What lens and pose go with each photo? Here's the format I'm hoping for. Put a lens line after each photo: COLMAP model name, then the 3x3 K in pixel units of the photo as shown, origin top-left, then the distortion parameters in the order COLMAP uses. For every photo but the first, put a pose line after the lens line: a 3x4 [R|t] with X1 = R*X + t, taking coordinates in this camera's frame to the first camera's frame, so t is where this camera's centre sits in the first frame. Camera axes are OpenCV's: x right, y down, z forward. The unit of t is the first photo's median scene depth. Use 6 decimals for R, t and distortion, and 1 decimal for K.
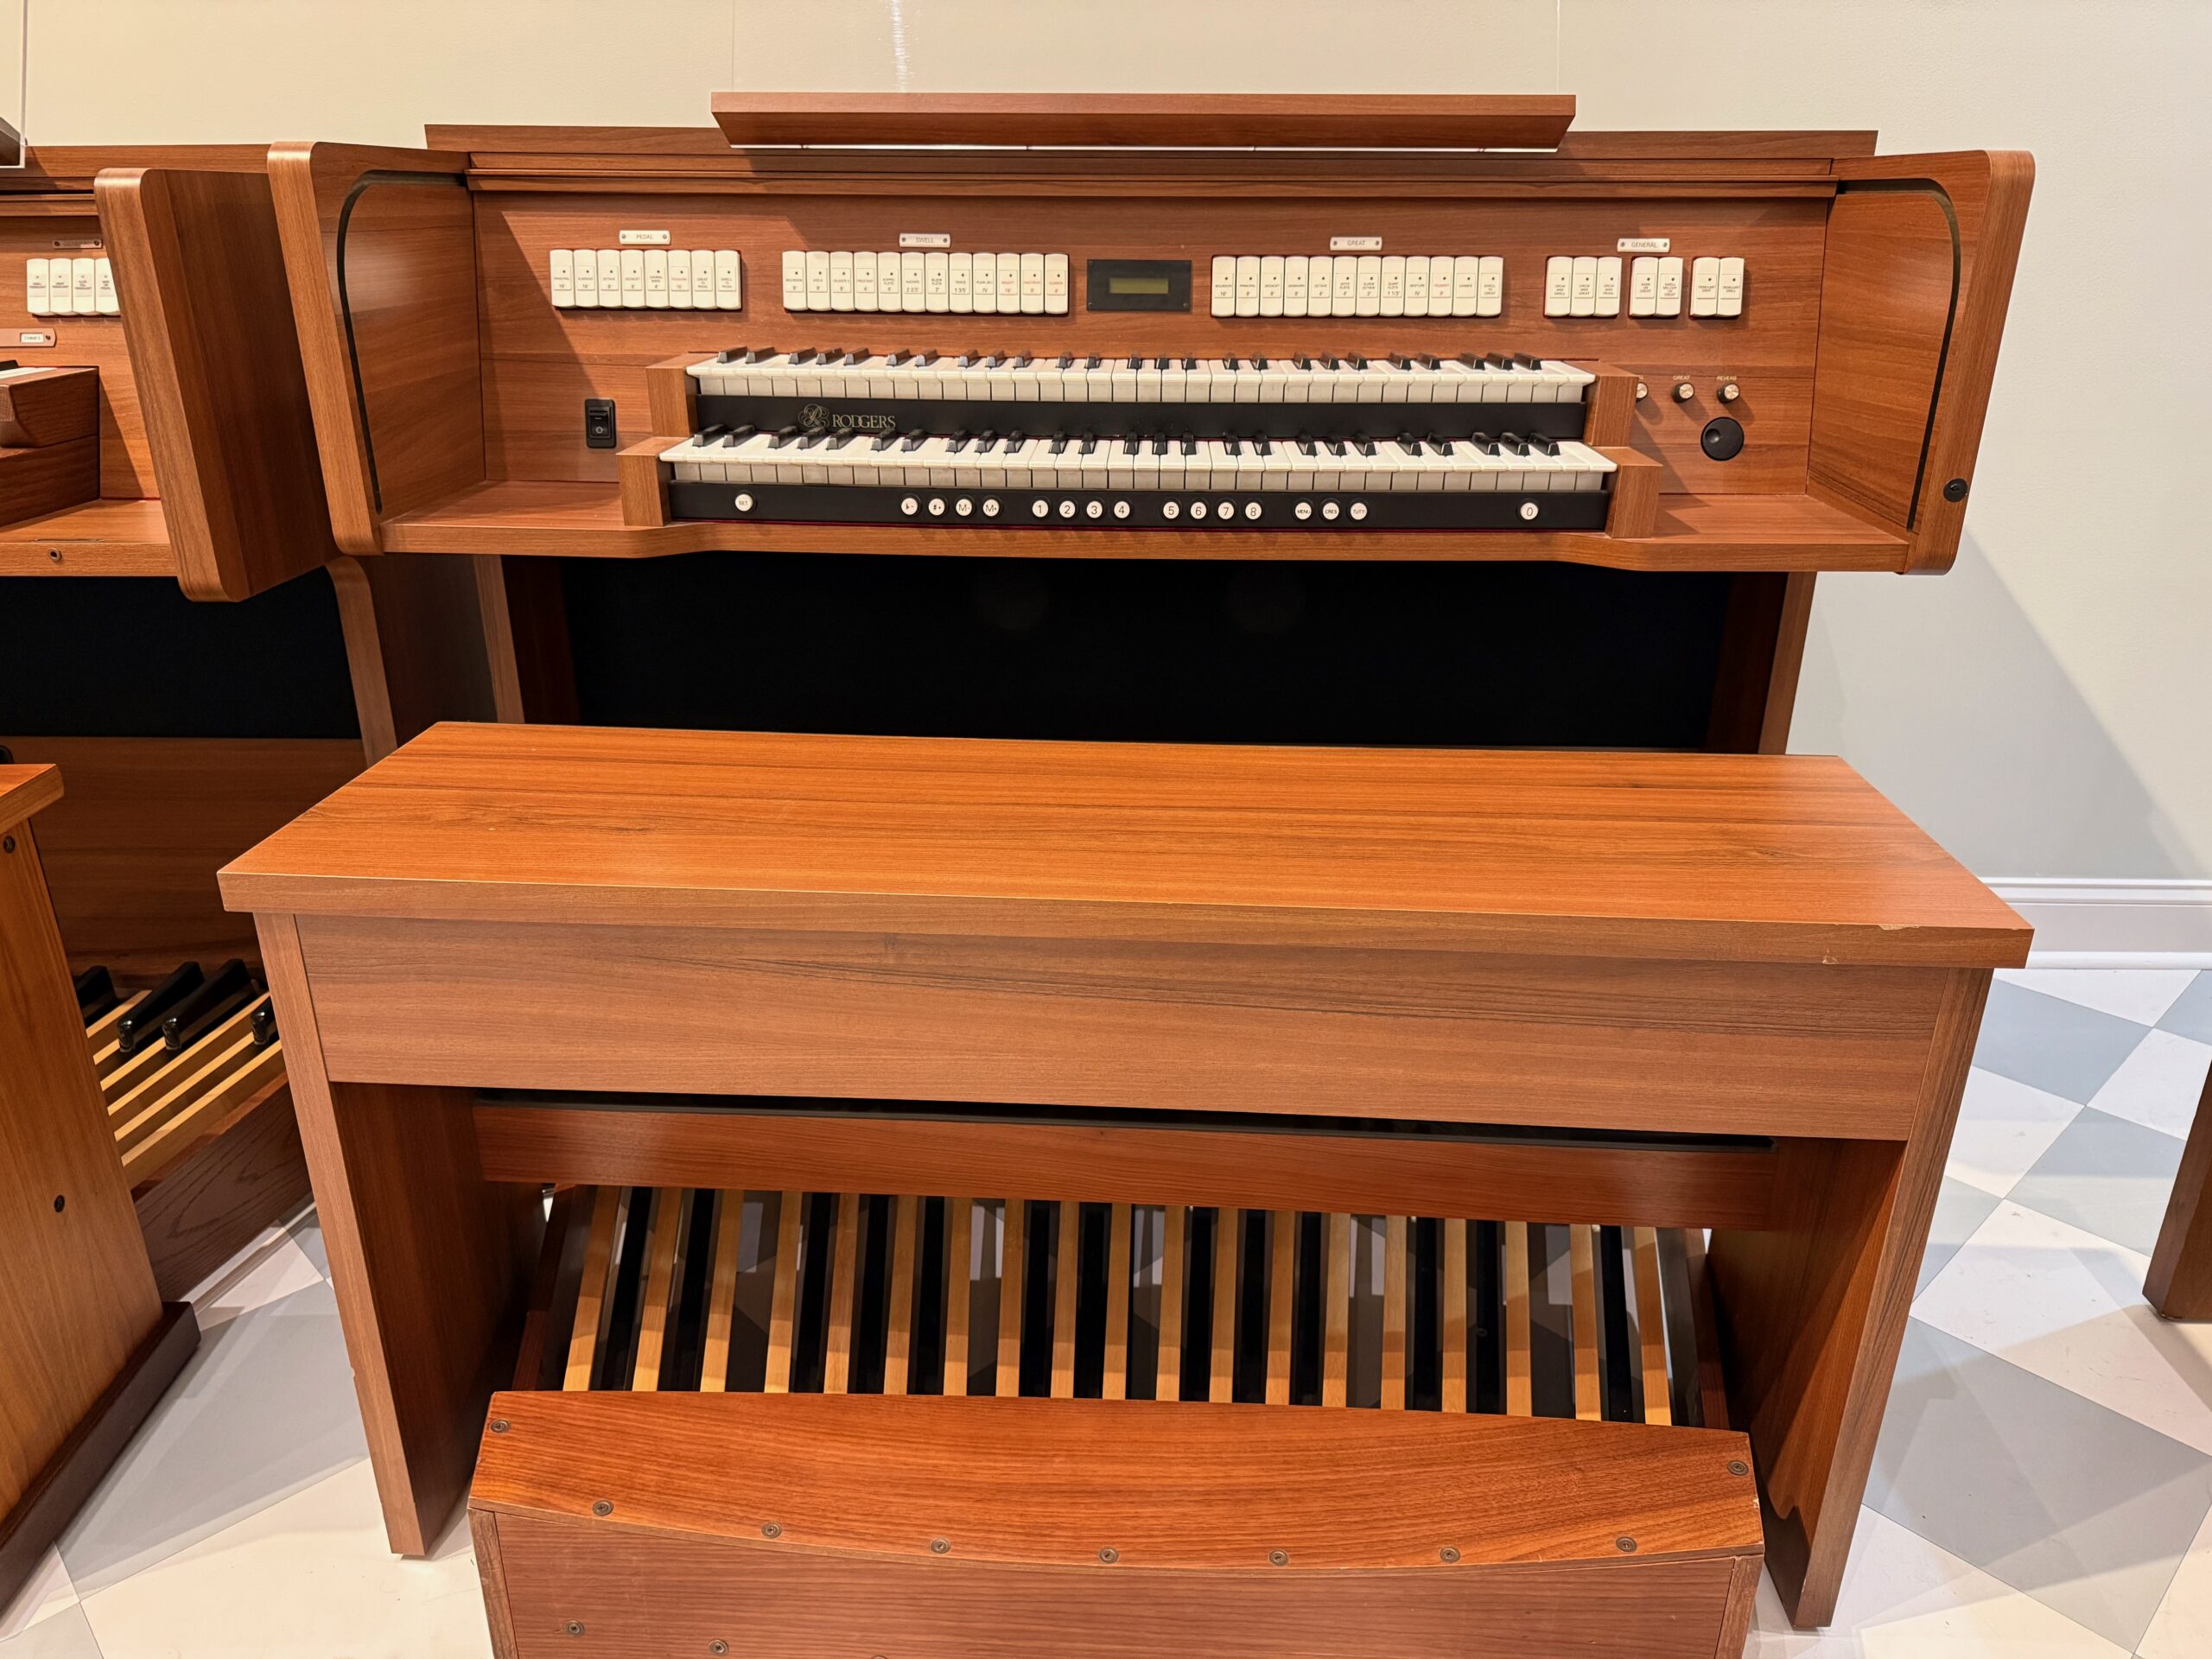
lens RADIAL K [[1545.1, 0, 1106.0], [0, 1545.1, 829.5], [0, 0, 1]] dist [-0.000471, -0.000142]
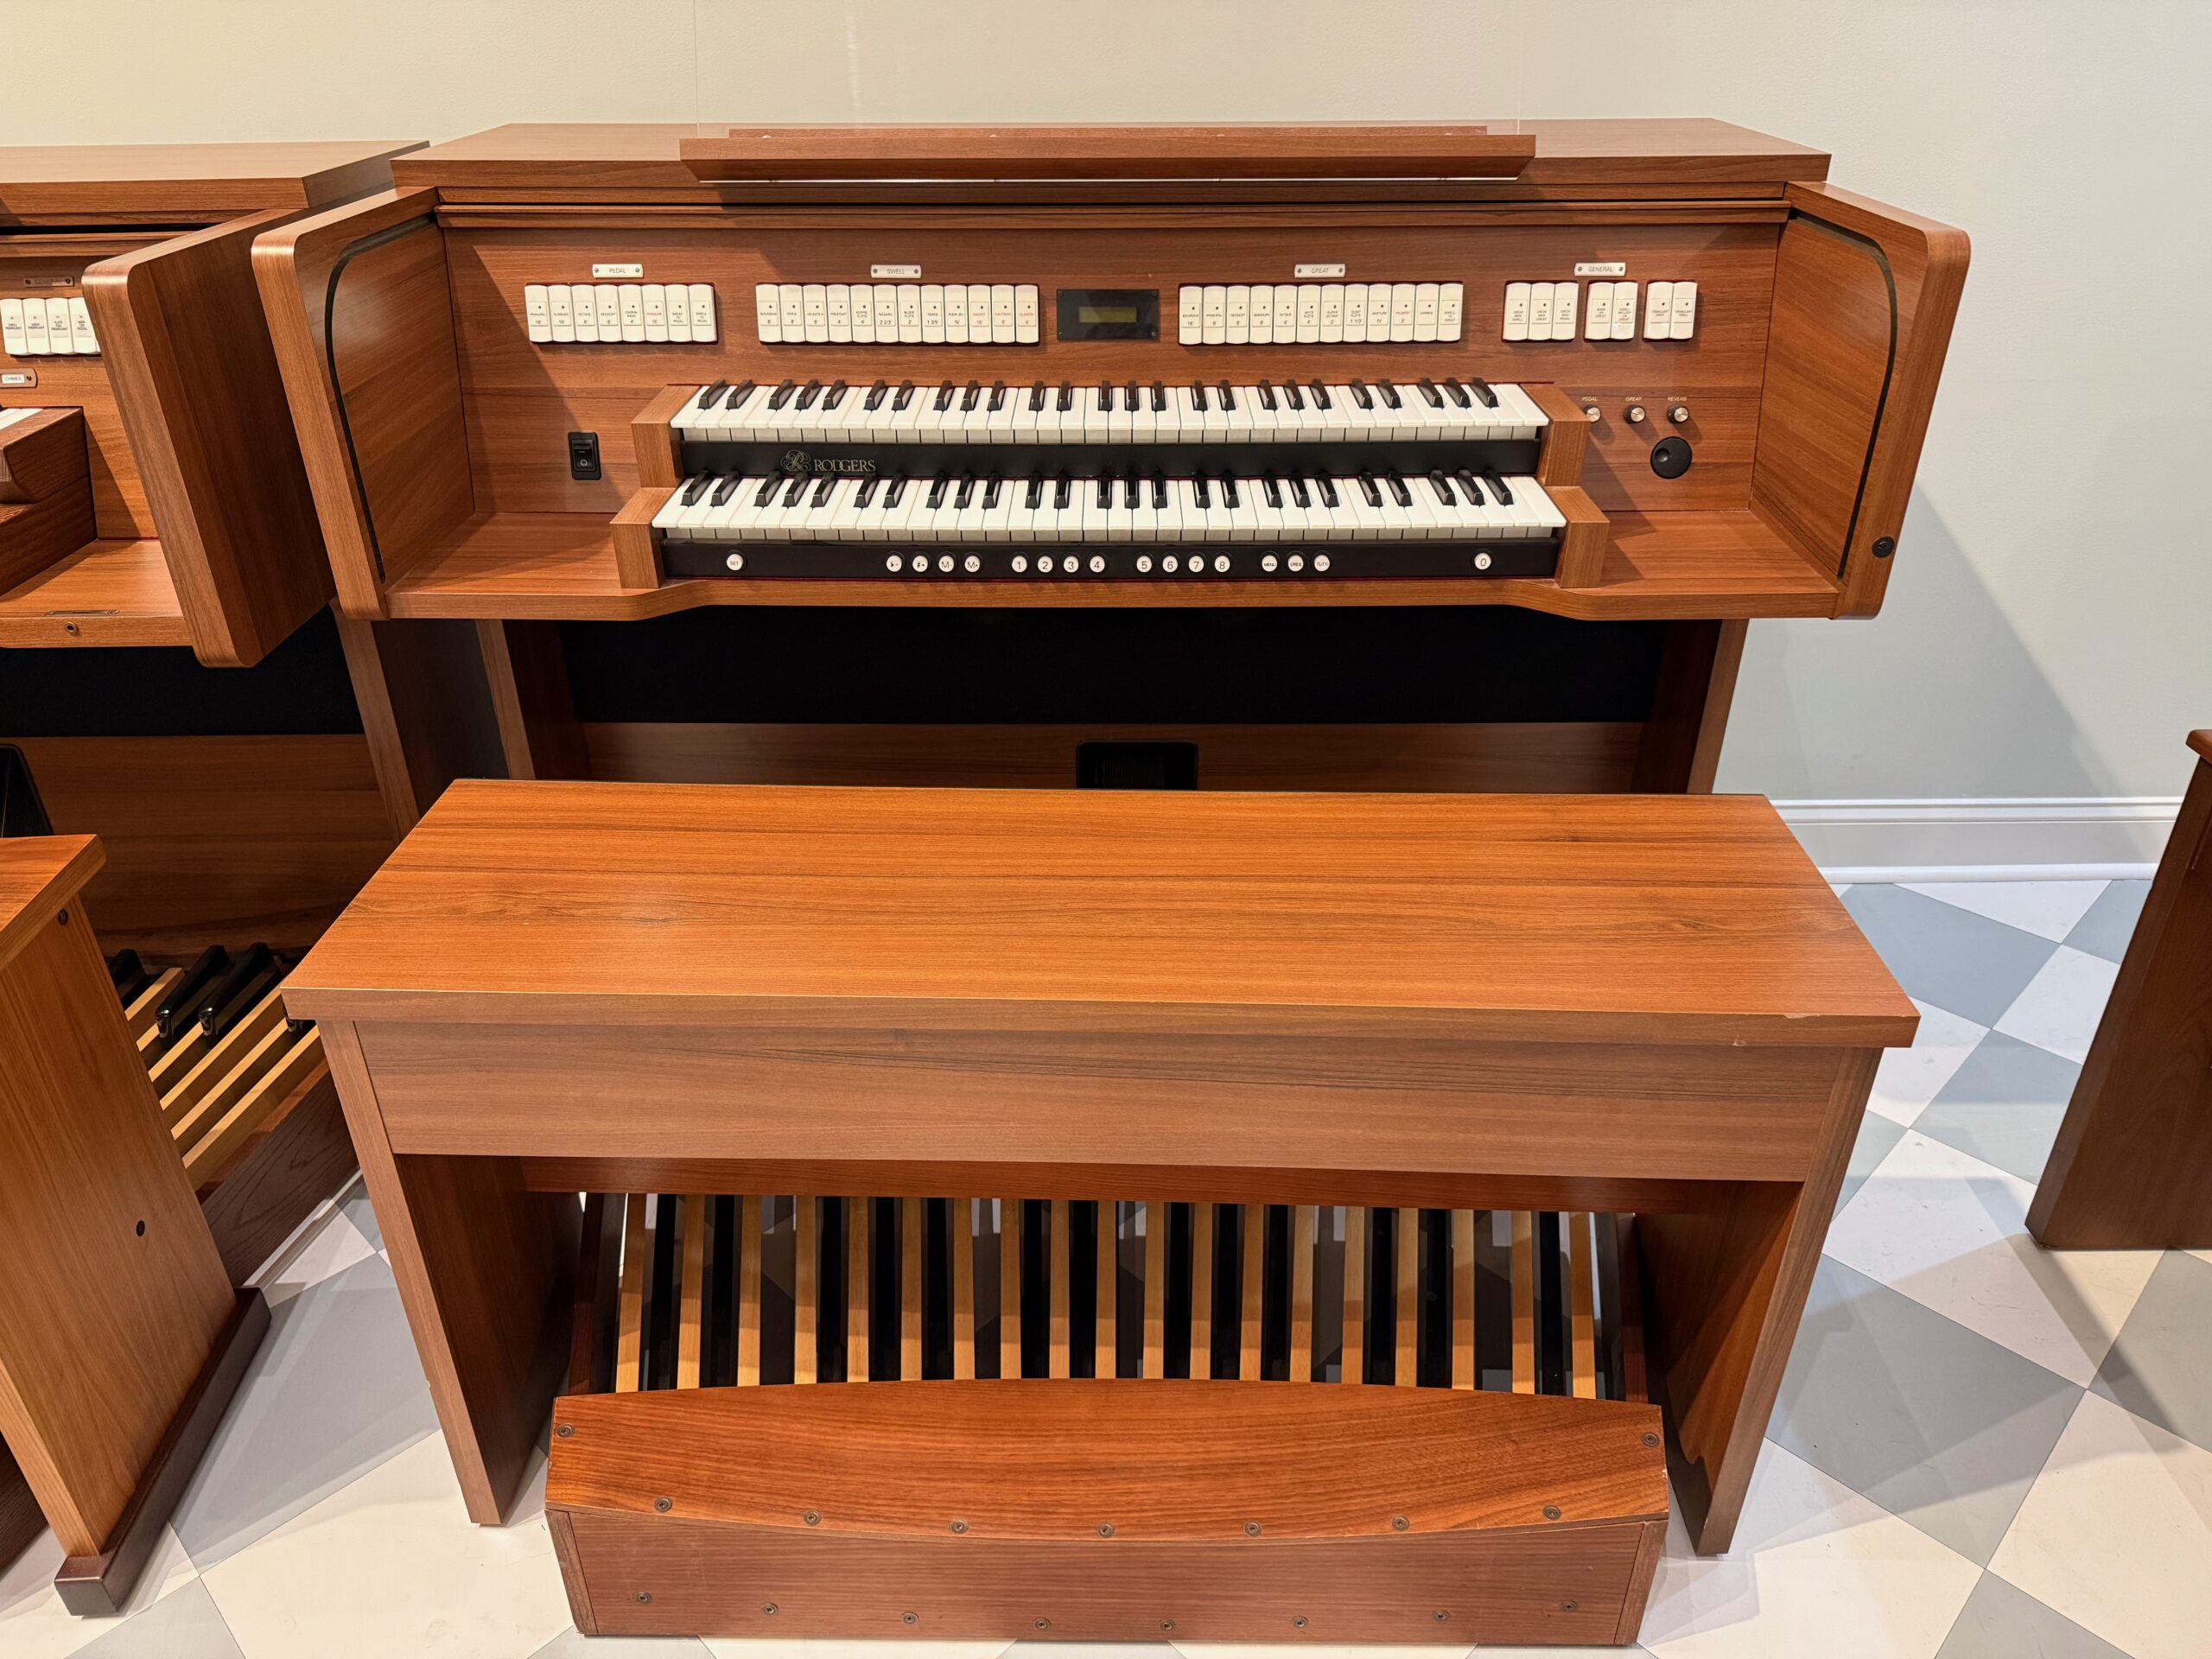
lens RADIAL K [[1546.0, 0, 1100.9], [0, 1546.0, 818.3], [0, 0, 1]] dist [0.007449, -0.008331]
pose [[0.999617, -0.021296, 0.017669, -0.009633], [0.018776, 0.991041, 0.132228, -0.181557], [-0.020327, -0.131846, 0.991062, -0.065589]]
